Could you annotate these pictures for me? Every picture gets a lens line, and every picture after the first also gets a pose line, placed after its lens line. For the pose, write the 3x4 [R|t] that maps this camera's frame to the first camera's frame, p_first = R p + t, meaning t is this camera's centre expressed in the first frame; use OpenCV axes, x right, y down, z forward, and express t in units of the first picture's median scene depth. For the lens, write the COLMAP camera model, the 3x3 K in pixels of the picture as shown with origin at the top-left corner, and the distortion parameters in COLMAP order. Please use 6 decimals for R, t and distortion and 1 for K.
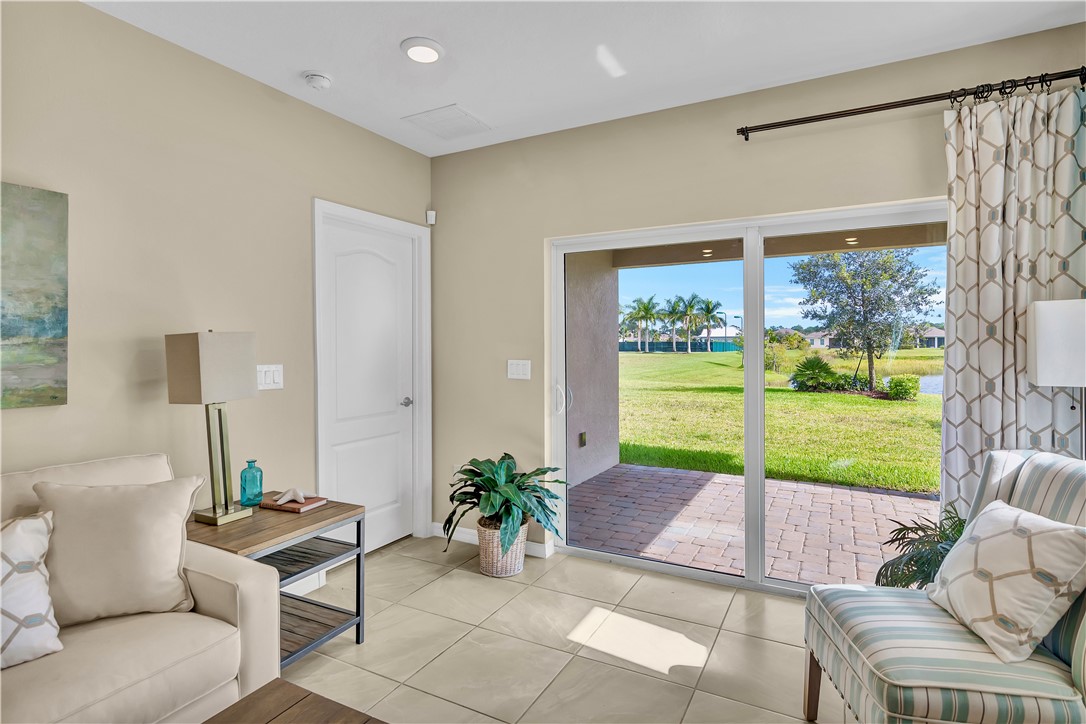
lens RADIAL K [[546.5, 0, 545.1], [0, 546.5, 339.9], [0, 0, 1]] dist [0.002381, -0.000654]
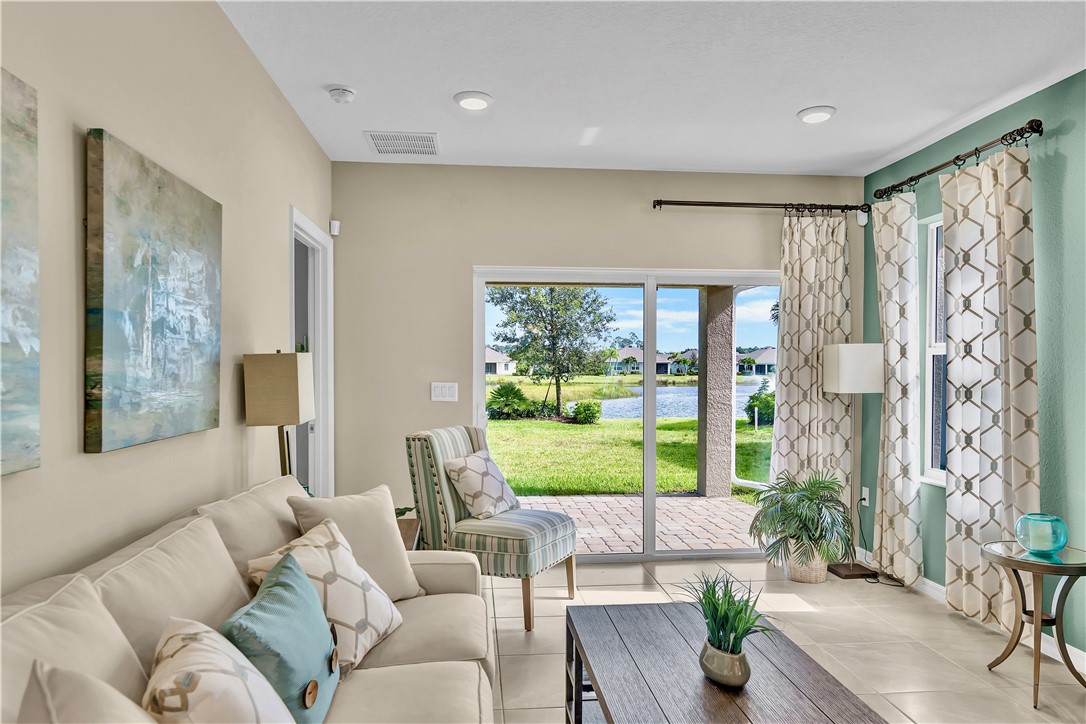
lens RADIAL K [[682.9, 0, 543.0], [0, 682.9, 362.0], [0, 0, 1]] dist [-0.004753, -0.004401]
pose [[0.843157, 0.010768, 0.537559, -0.101756], [-0.009957, 0.999941, -0.004413, 0.000443], [-0.537575, -0.001631, 0.843214, -0.029436]]
